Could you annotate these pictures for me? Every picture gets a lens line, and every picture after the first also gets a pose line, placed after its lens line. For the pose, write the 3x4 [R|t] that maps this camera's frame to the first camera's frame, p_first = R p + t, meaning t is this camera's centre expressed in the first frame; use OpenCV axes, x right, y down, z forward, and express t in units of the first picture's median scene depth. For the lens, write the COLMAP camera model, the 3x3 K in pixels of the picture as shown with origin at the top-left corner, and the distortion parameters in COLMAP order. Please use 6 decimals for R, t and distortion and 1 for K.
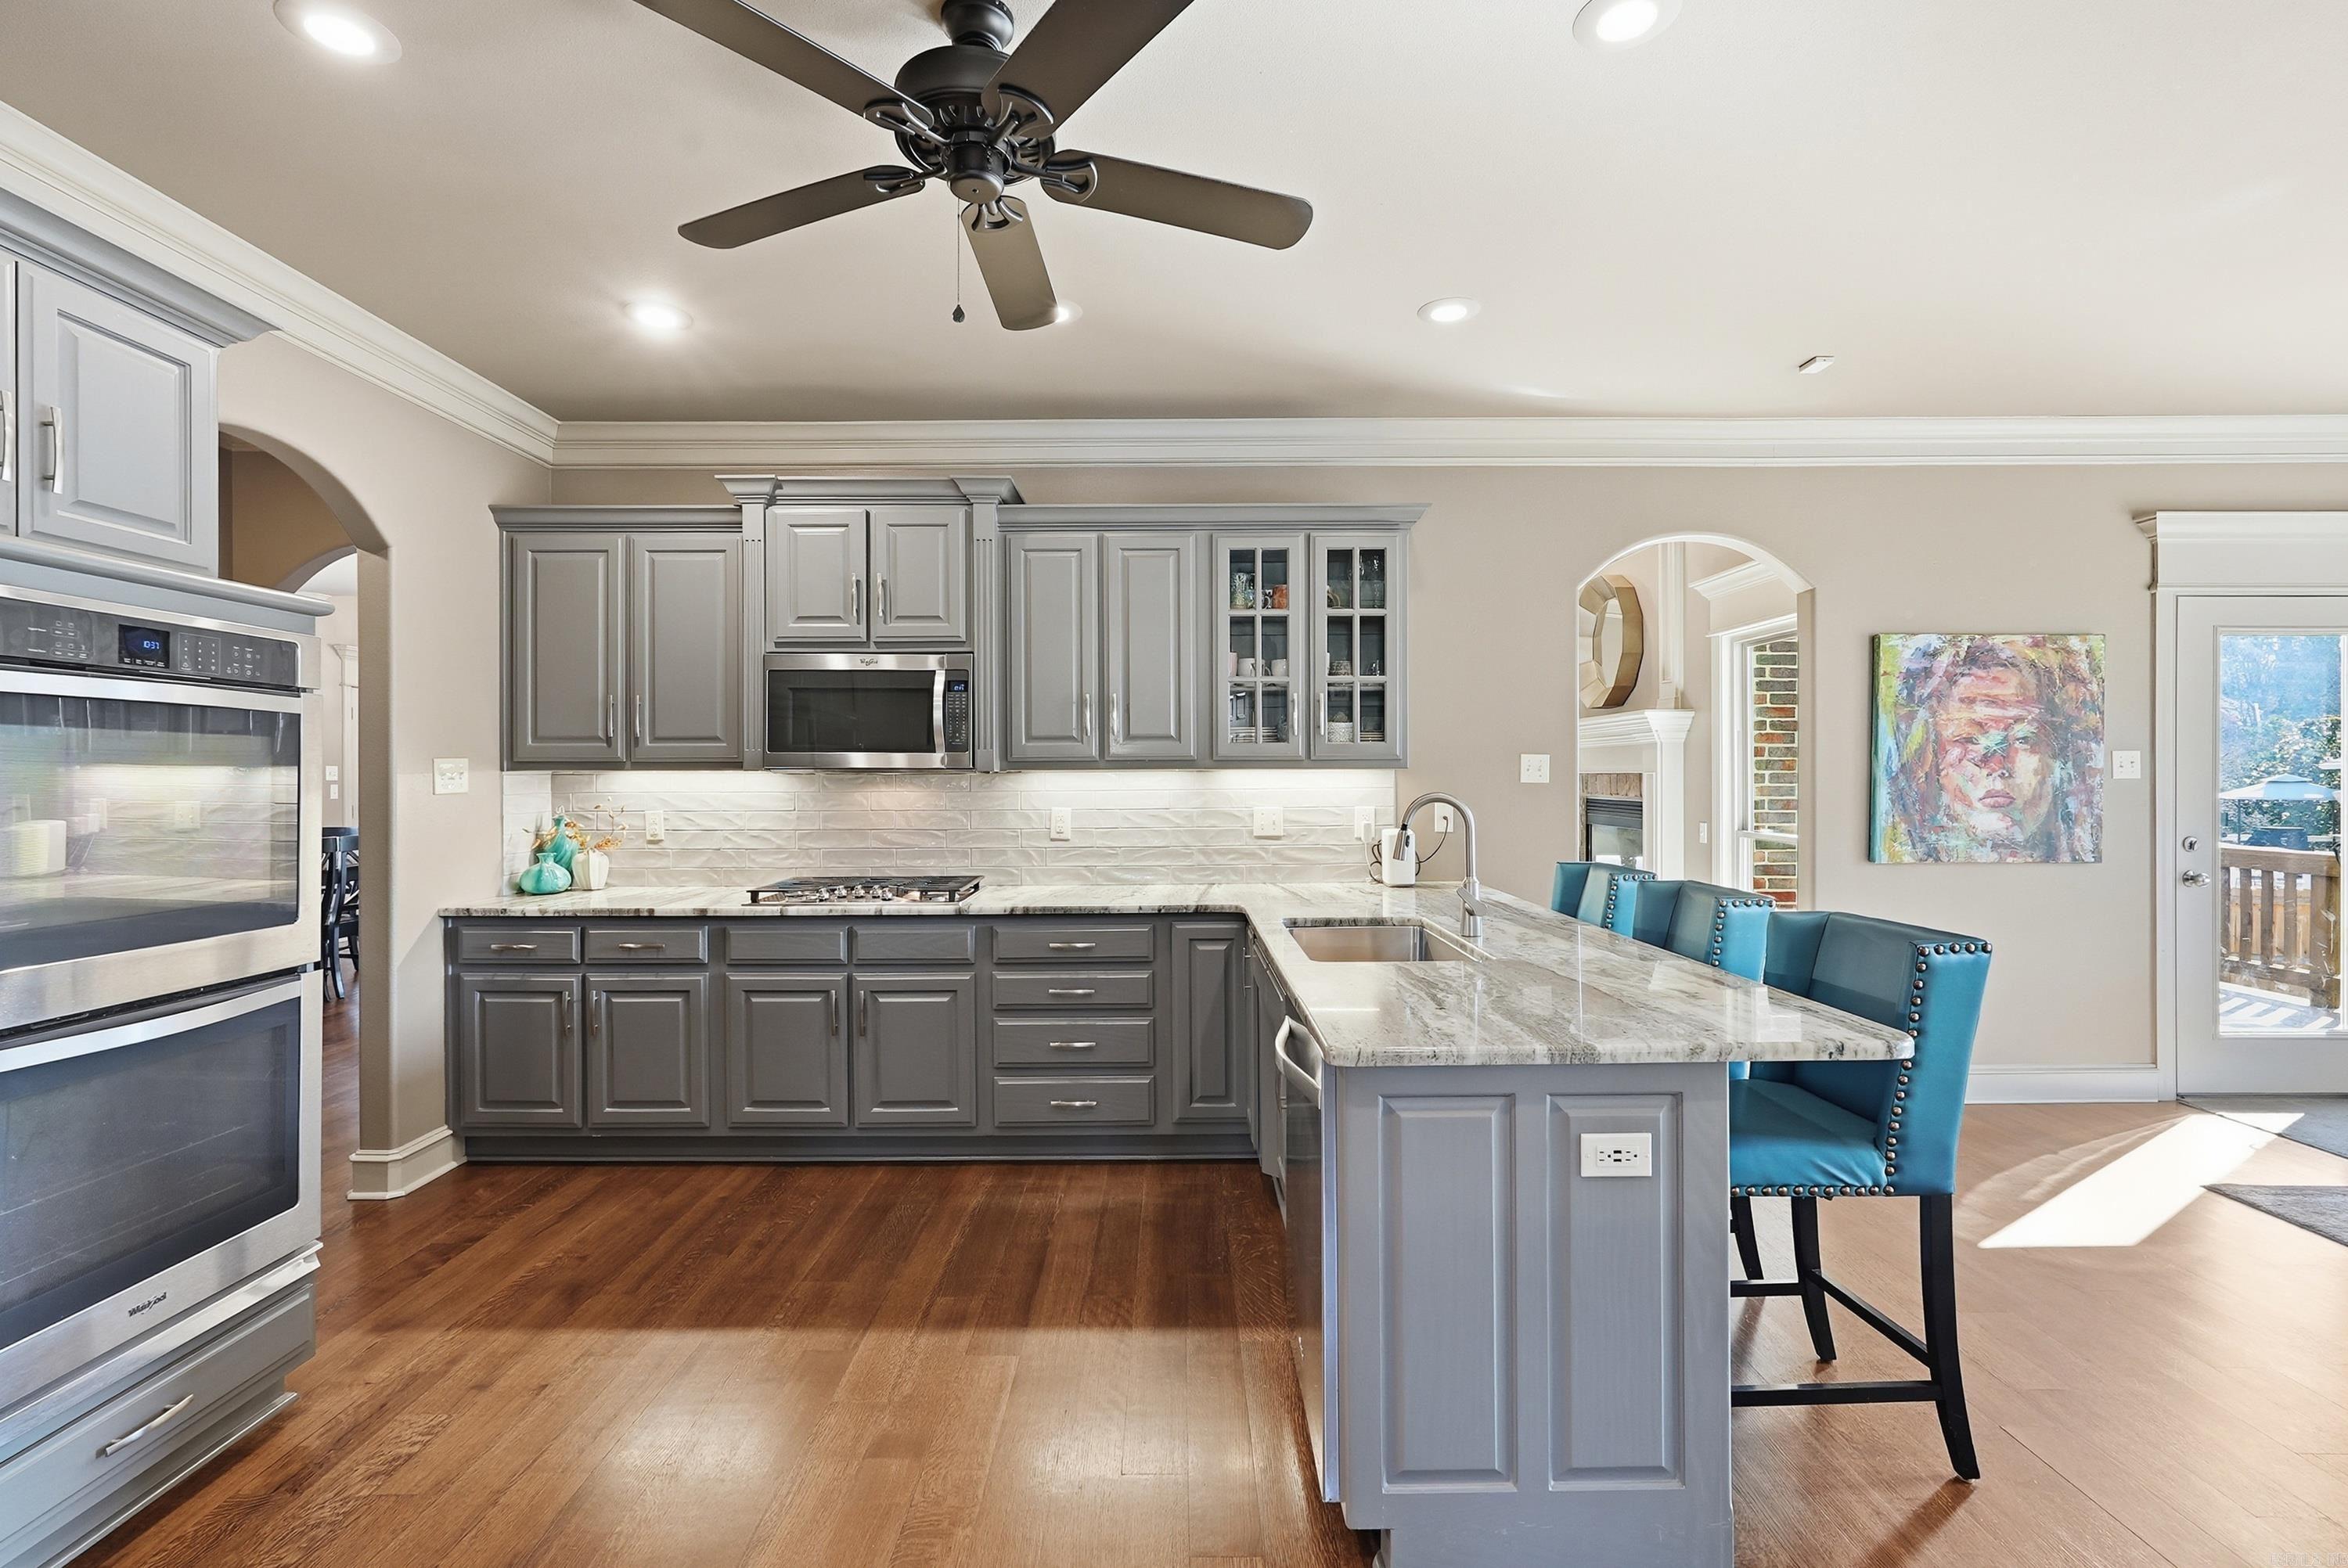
lens RADIAL K [[1052.8, 0, 1182.3], [0, 1052.8, 773.7], [0, 0, 1]] dist [-0.011121, 0.004901]
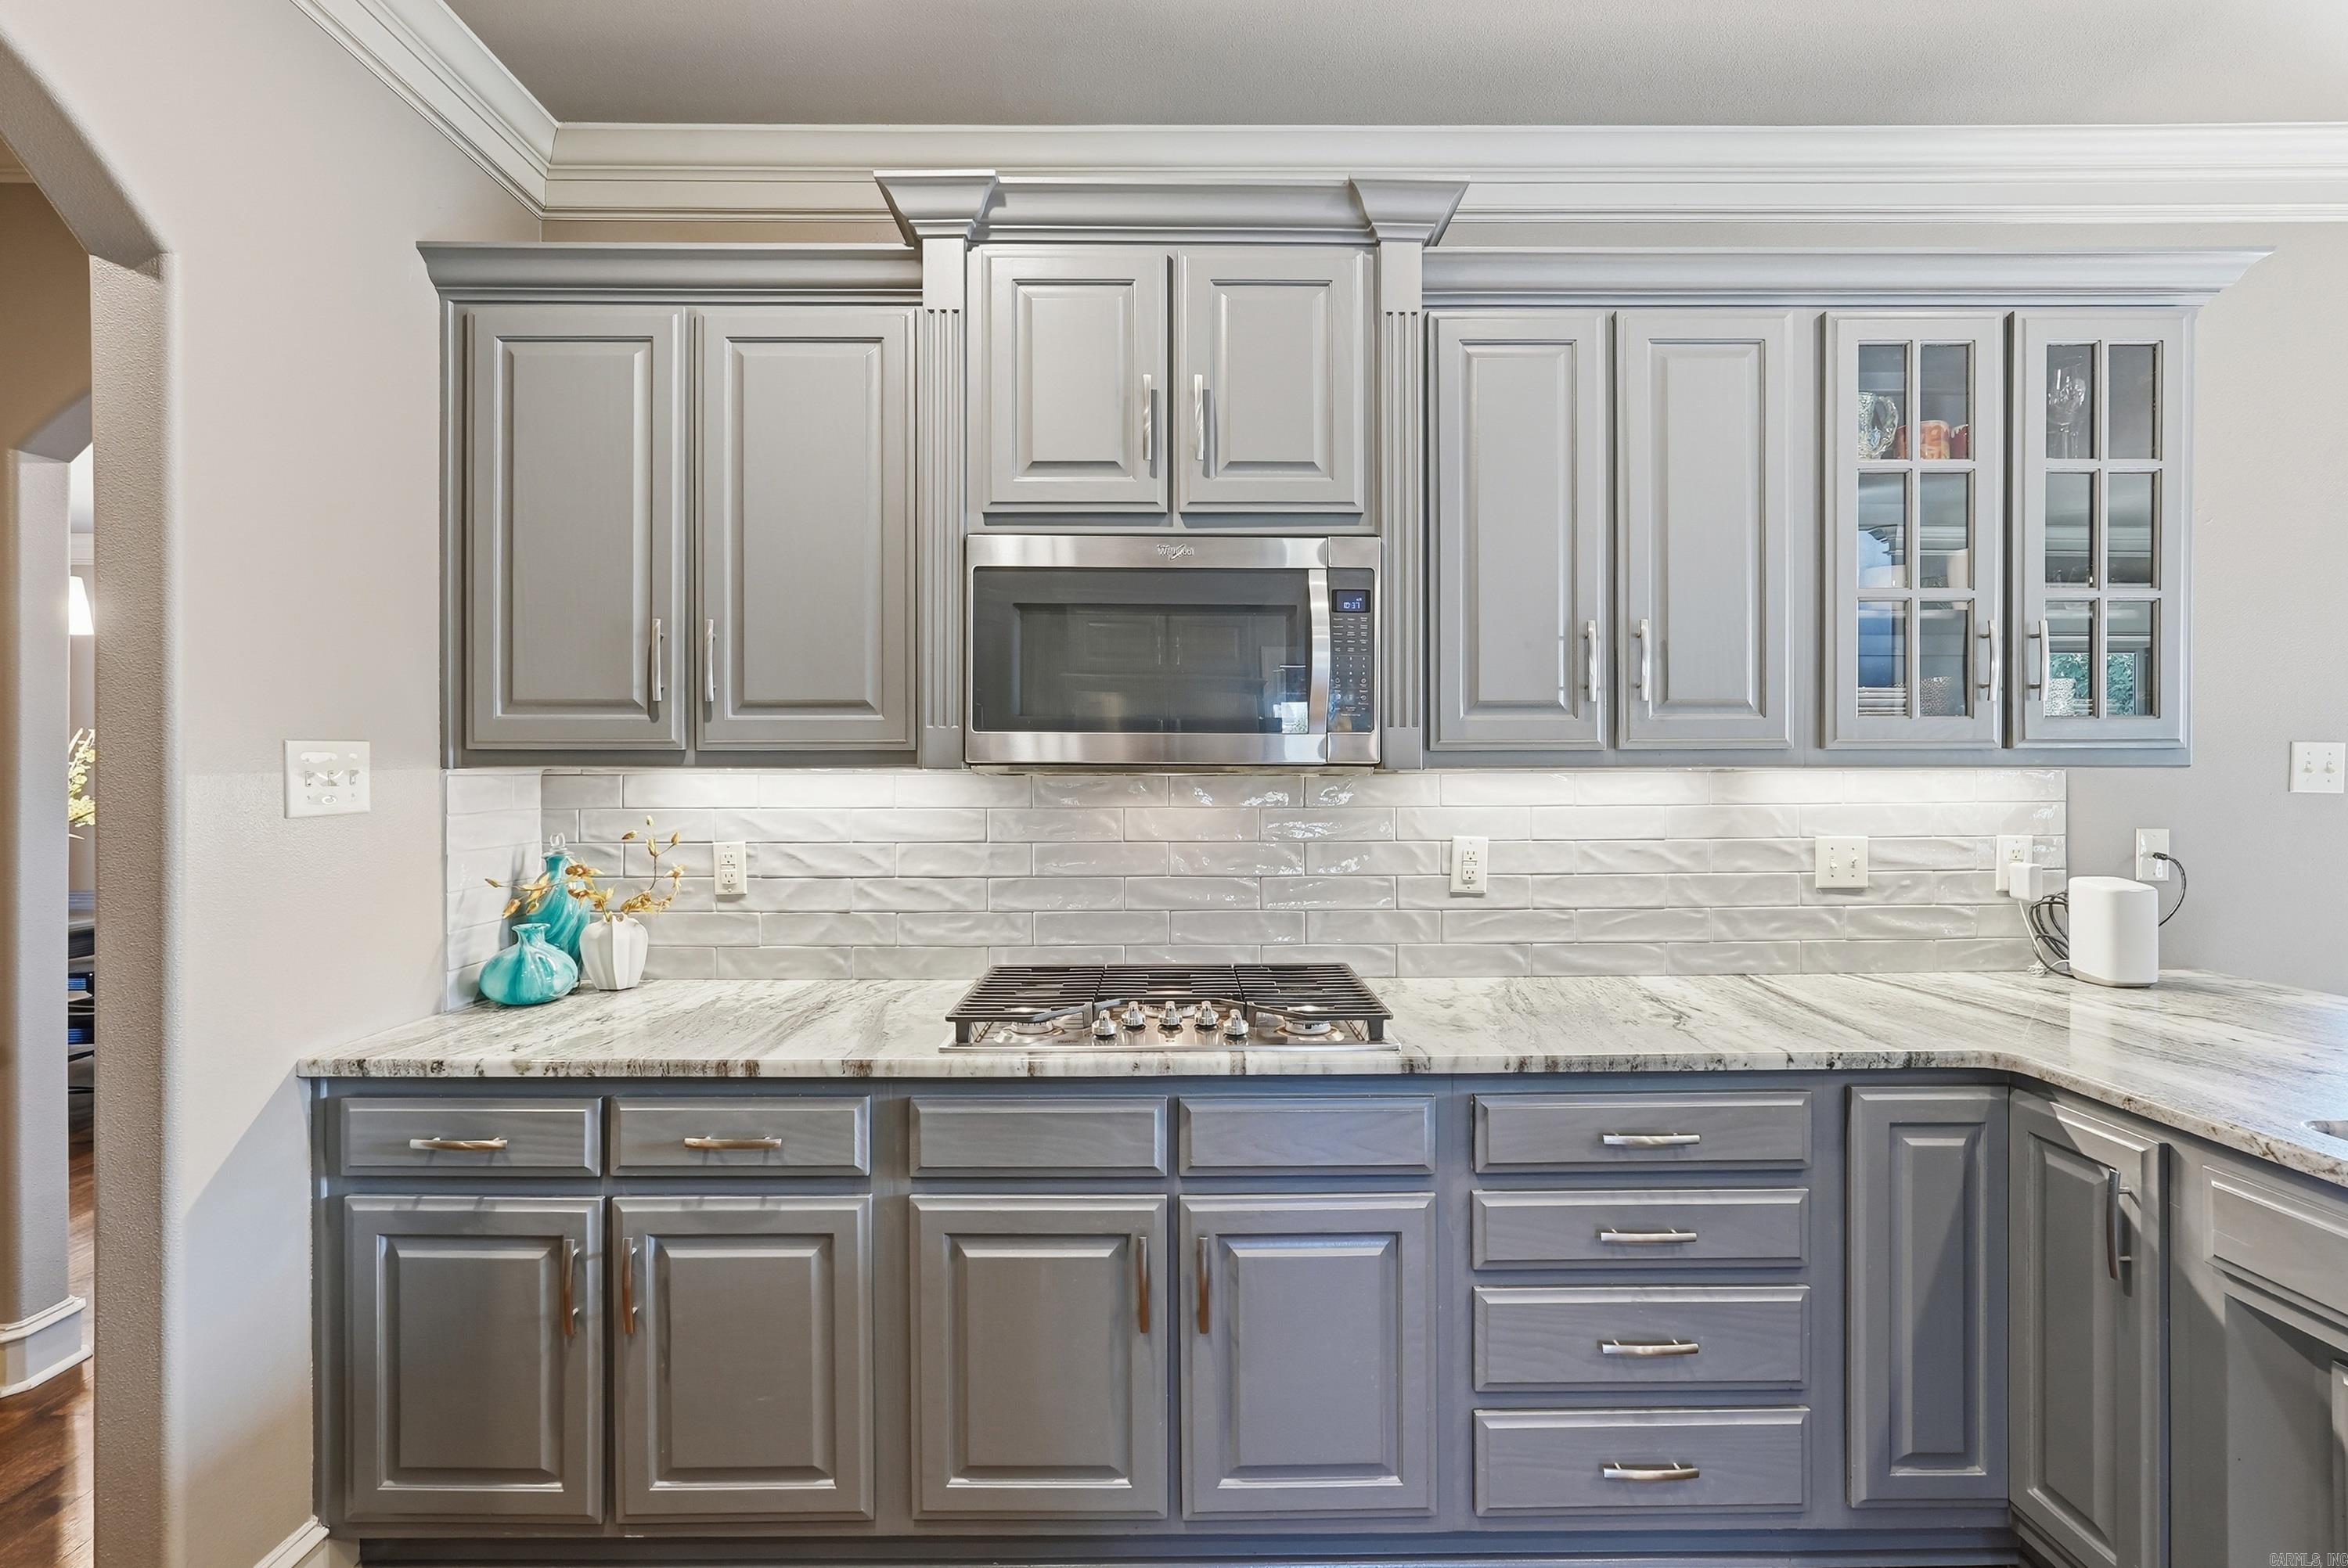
lens RADIAL K [[1052.8, 0, 1186.4], [0, 1052.8, 775.9], [0, 0, 1]] dist [-0.011121, 0.004901]
pose [[0.999983, 0.001530, 0.005714, -0.289805], [-0.001534, 0.999999, 0.000650, 0.000180], [-0.005713, -0.000658, 0.999983, 0.487649]]
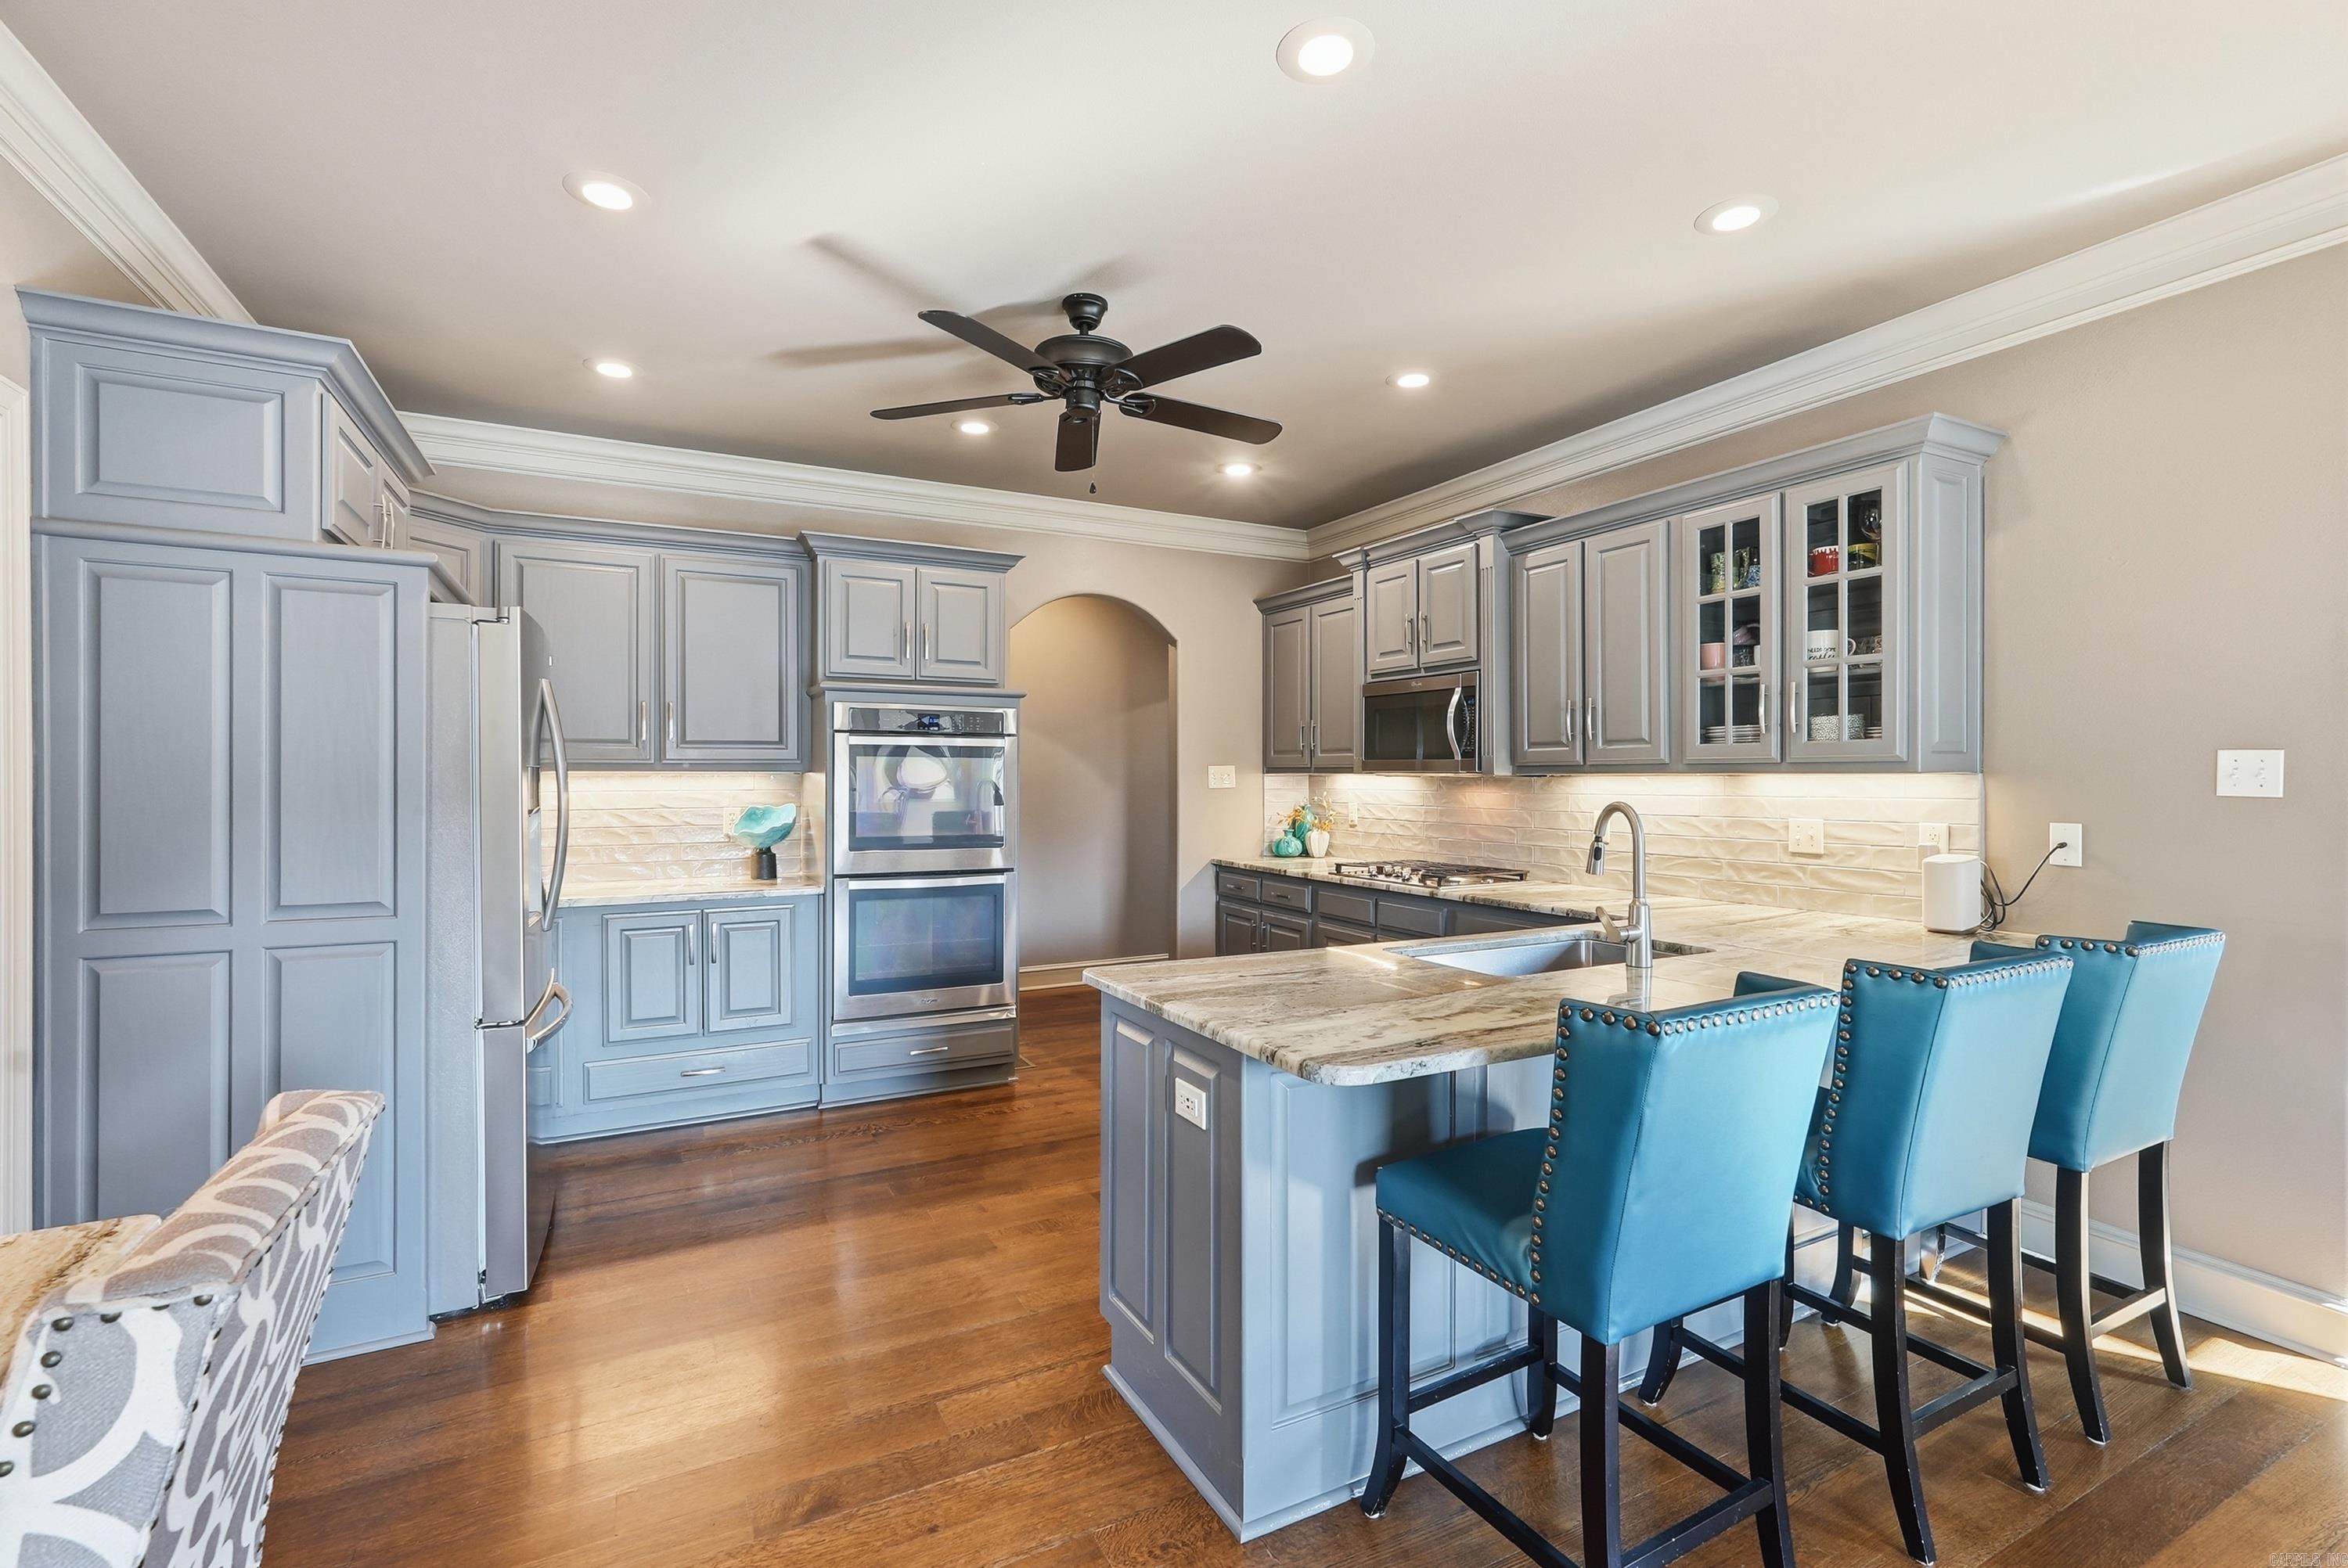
lens RADIAL K [[1052.8, 0, 1166.1], [0, 1052.8, 776.7], [0, 0, 1]] dist [-0.011121, 0.004901]
pose [[0.458065, 0.004620, -0.888907, 0.639895], [-0.002465, 0.999989, 0.003927, -0.003807], [0.888915, 0.000392, 0.458072, 0.181024]]
